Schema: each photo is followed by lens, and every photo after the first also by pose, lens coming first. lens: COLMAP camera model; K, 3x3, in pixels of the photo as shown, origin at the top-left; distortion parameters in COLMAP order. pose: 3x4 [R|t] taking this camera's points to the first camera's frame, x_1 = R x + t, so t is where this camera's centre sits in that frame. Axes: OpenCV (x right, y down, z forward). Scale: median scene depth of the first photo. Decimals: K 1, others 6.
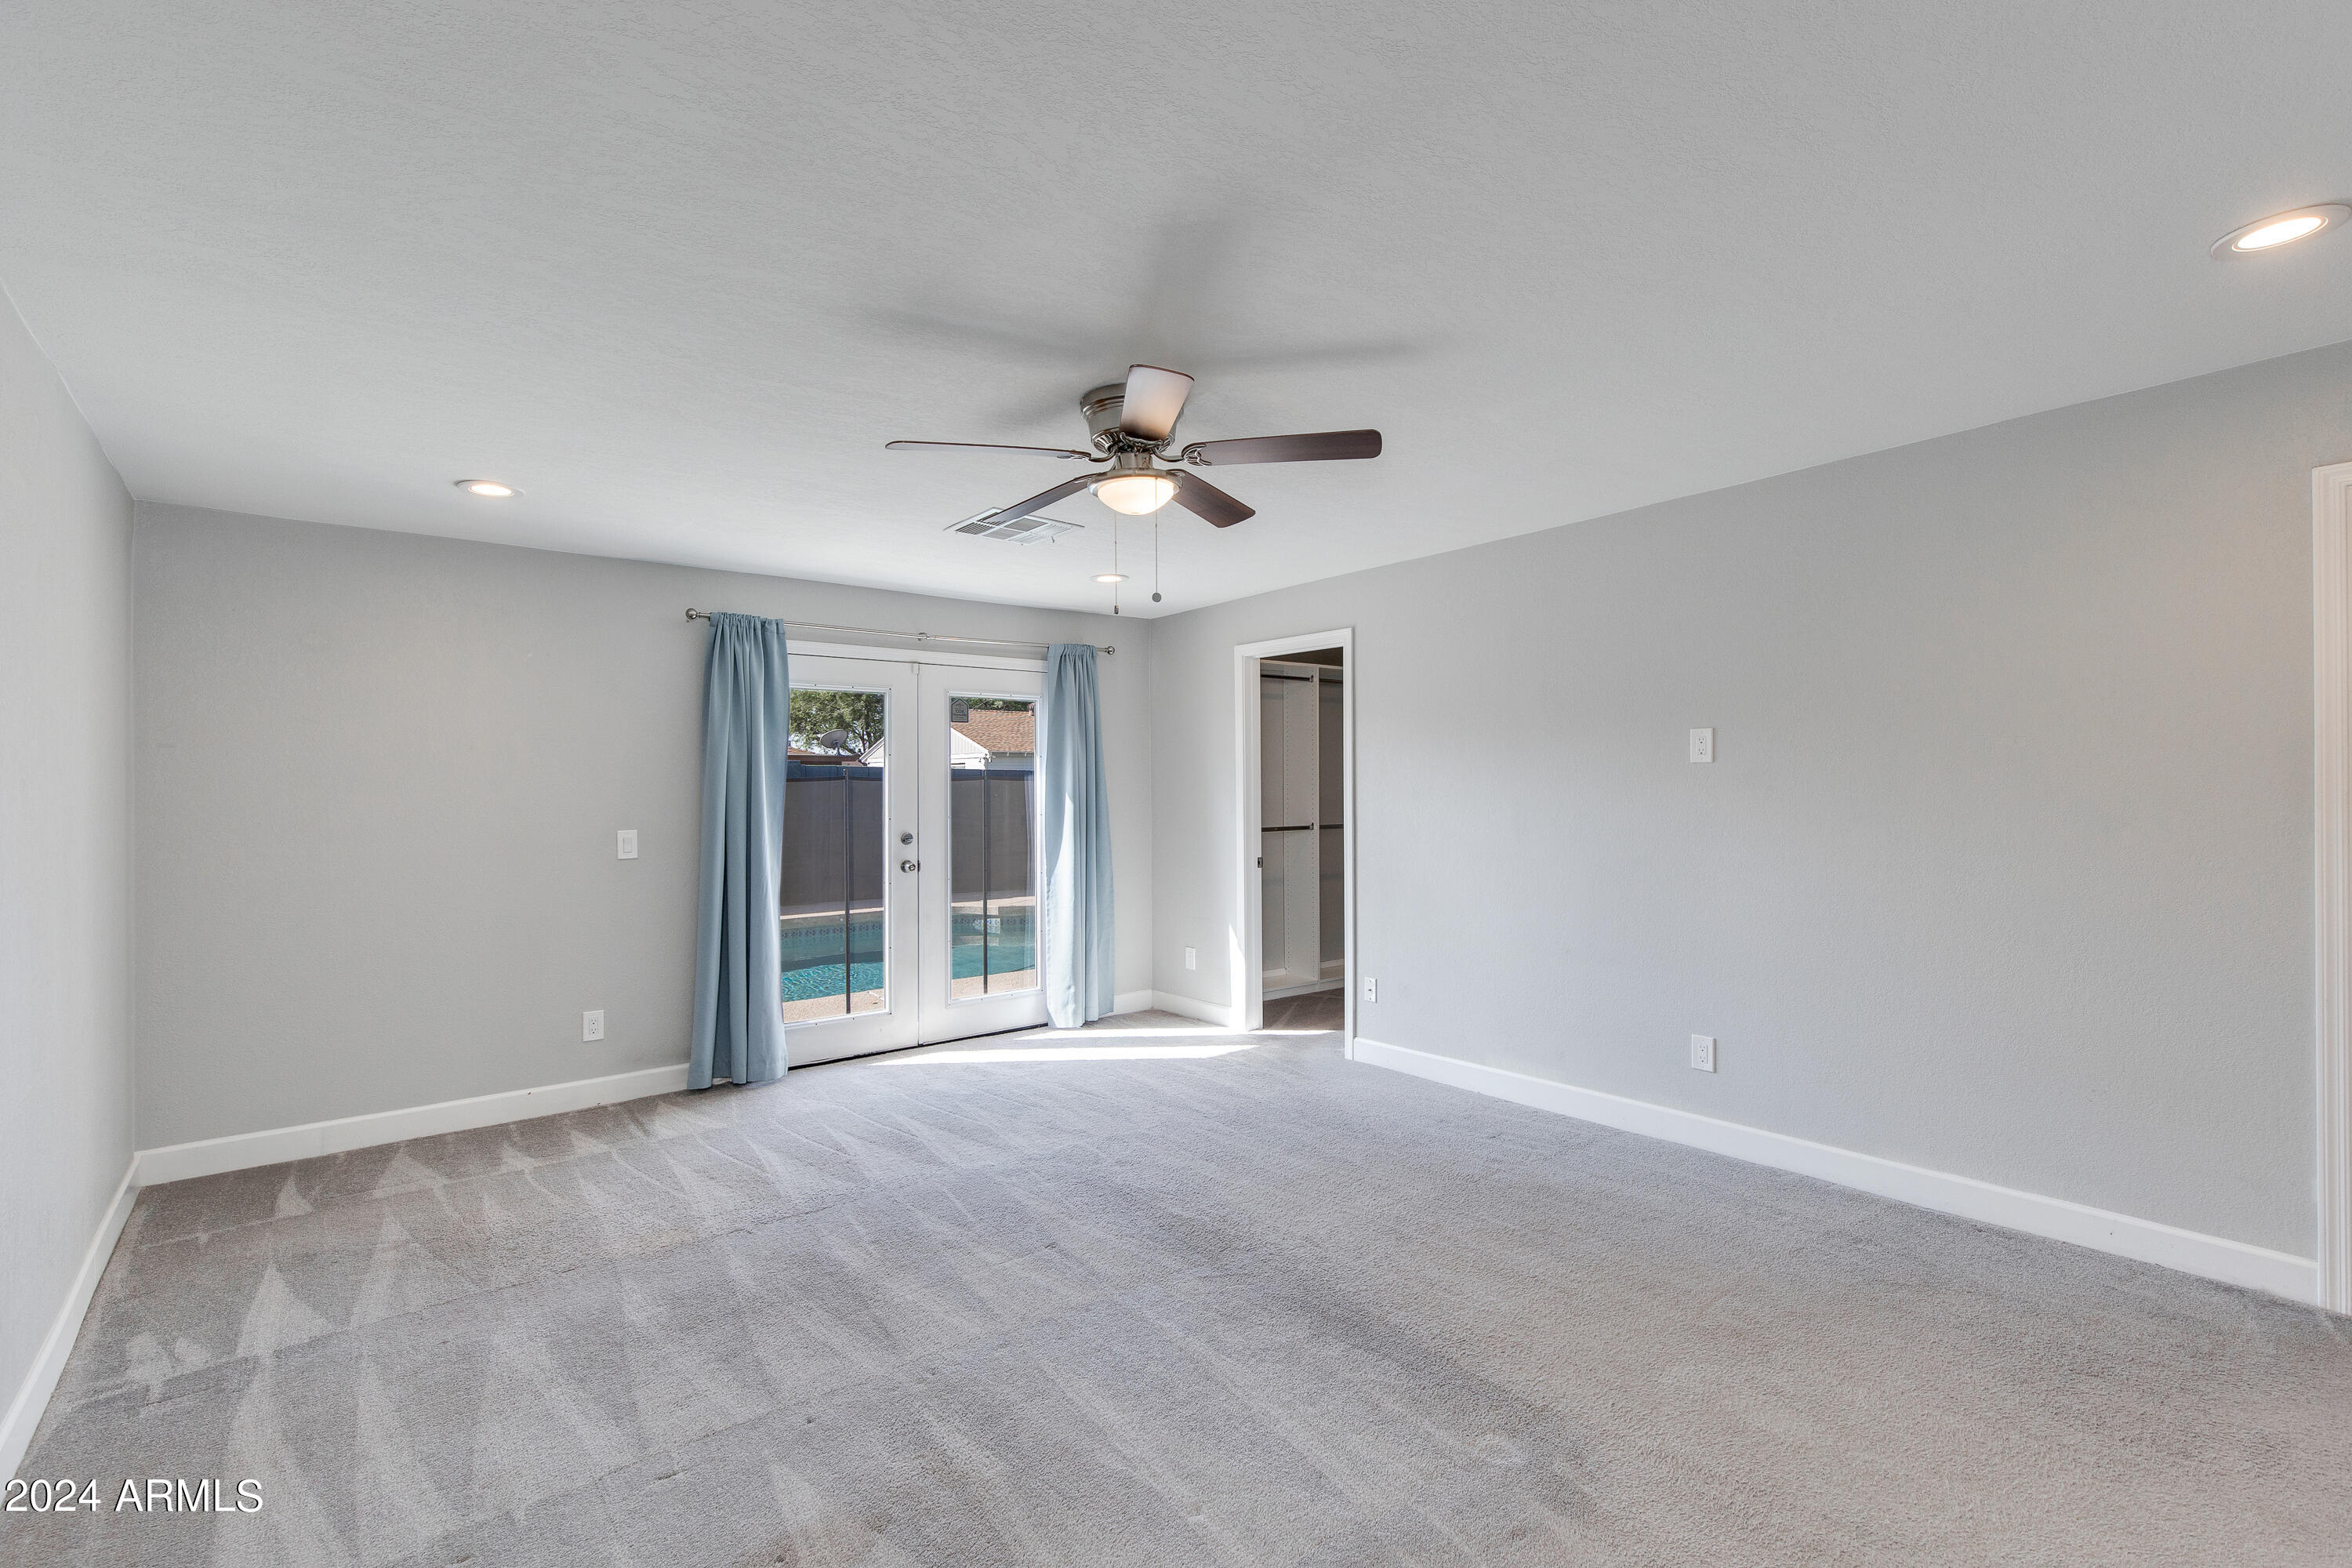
lens RADIAL K [[1061.8, 0, 1183.9], [0, 1061.8, 769.1], [0, 0, 1]] dist [0.001564, 0.000120]
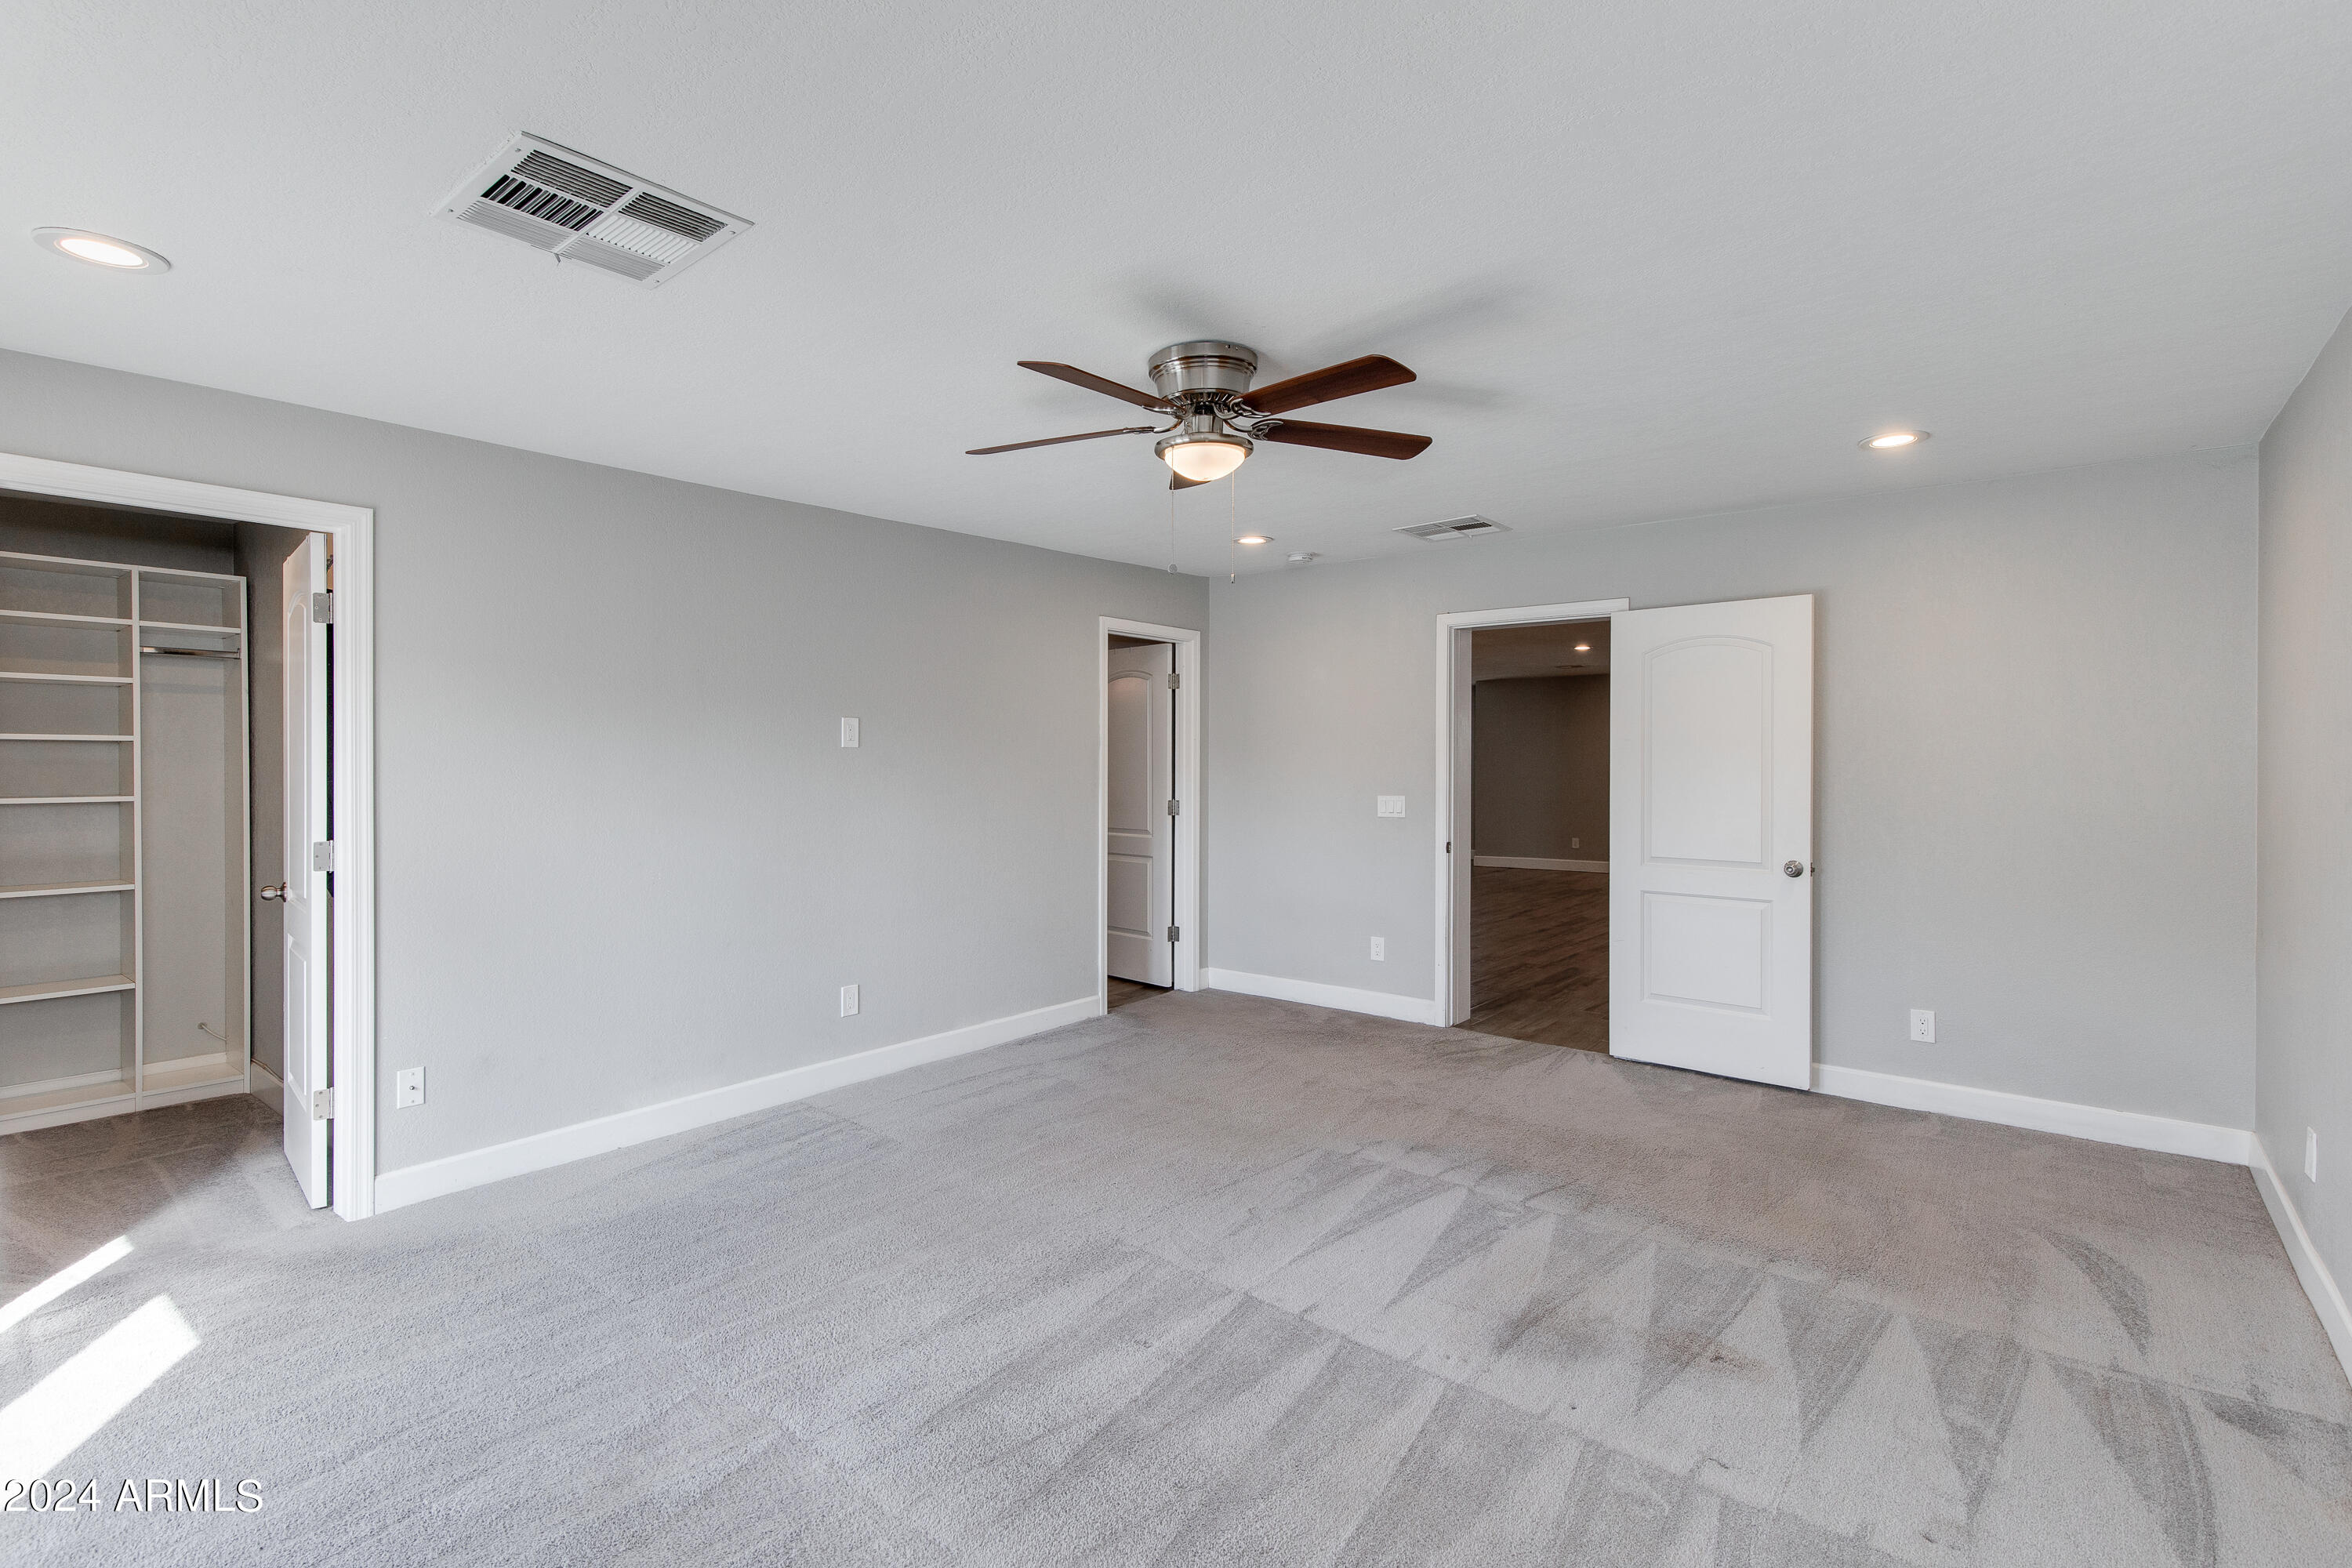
lens RADIAL K [[1061.8, 0, 1183.9], [0, 1061.8, 769.1], [0, 0, 1]] dist [0.001564, 0.000120]
pose [[-0.193055, 0.001920, 0.981186, -0.706306], [-0.003426, 0.999991, -0.002631, 0.019163], [-0.981182, -0.003870, -0.193047, 0.866112]]
